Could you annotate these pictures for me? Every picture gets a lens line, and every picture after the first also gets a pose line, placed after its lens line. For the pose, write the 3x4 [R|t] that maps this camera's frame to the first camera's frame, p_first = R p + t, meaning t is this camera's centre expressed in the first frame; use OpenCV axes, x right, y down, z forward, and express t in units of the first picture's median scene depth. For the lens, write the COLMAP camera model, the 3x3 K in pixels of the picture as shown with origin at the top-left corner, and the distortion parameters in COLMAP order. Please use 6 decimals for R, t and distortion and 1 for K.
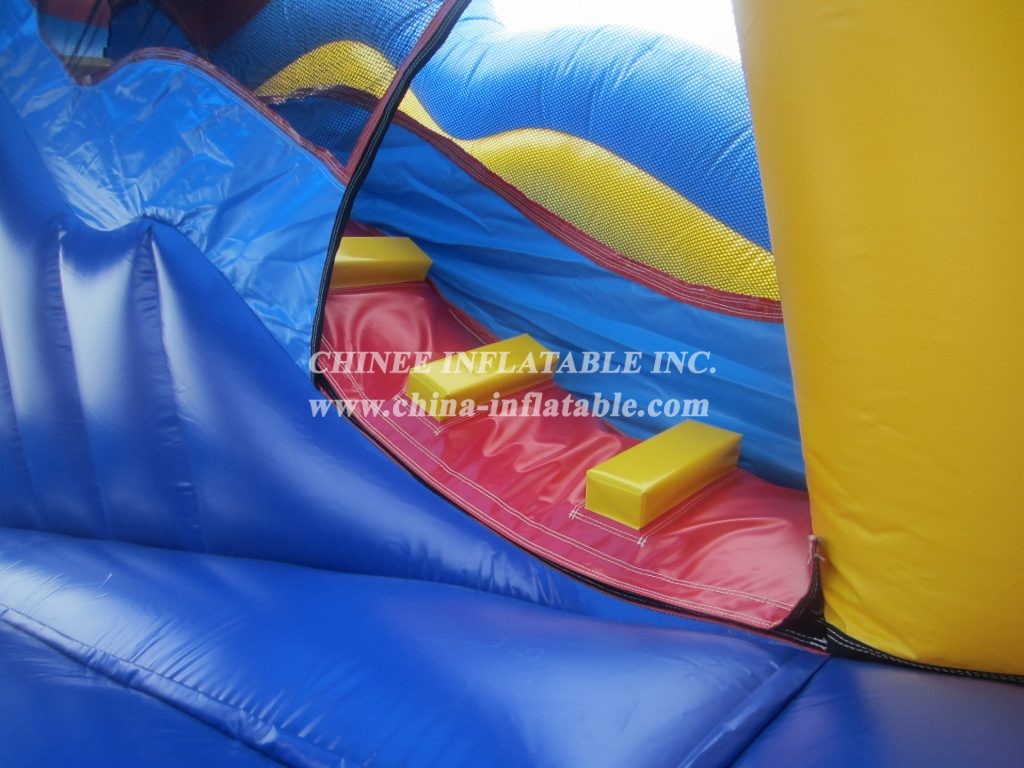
lens RADIAL K [[726.6, 0, 512.0], [0, 726.6, 384.0], [0, 0, 1]] dist [-0.022424, 0.000719]
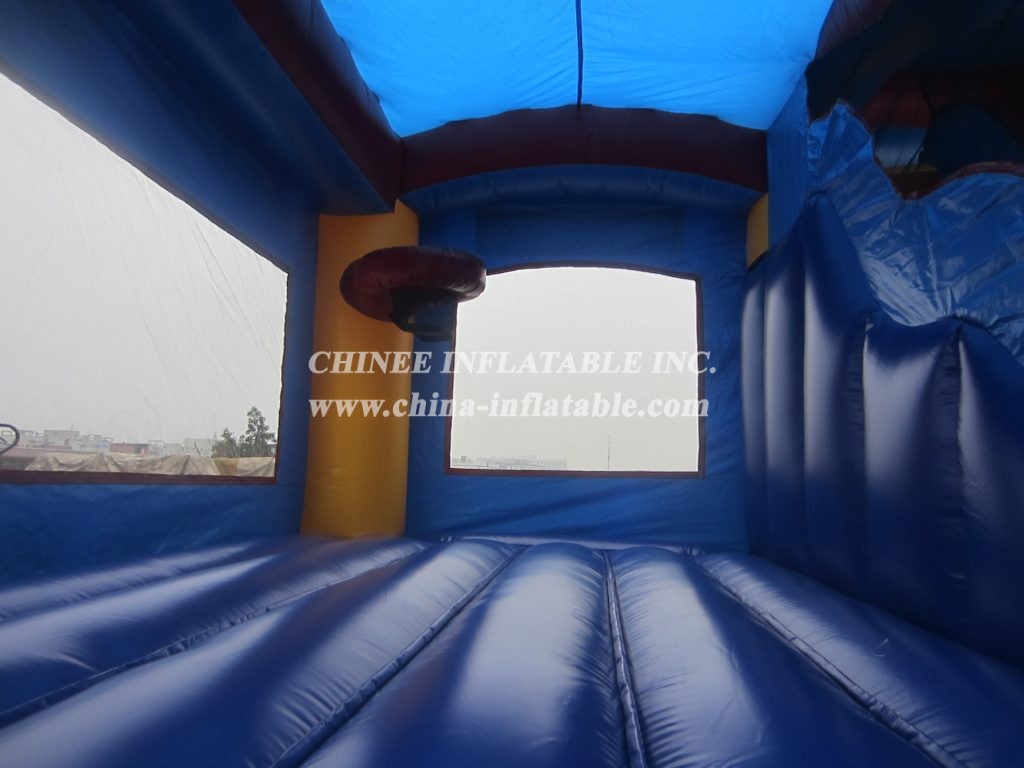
lens RADIAL K [[726.6, 0, 512.0], [0, 726.6, 384.0], [0, 0, 1]] dist [-0.022424, 0.000719]
pose [[0.564493, 0.075022, -0.822021, 0.006176], [-0.151552, 0.988352, -0.013871, -0.018566], [0.811406, 0.132409, 0.569288, -0.119340]]
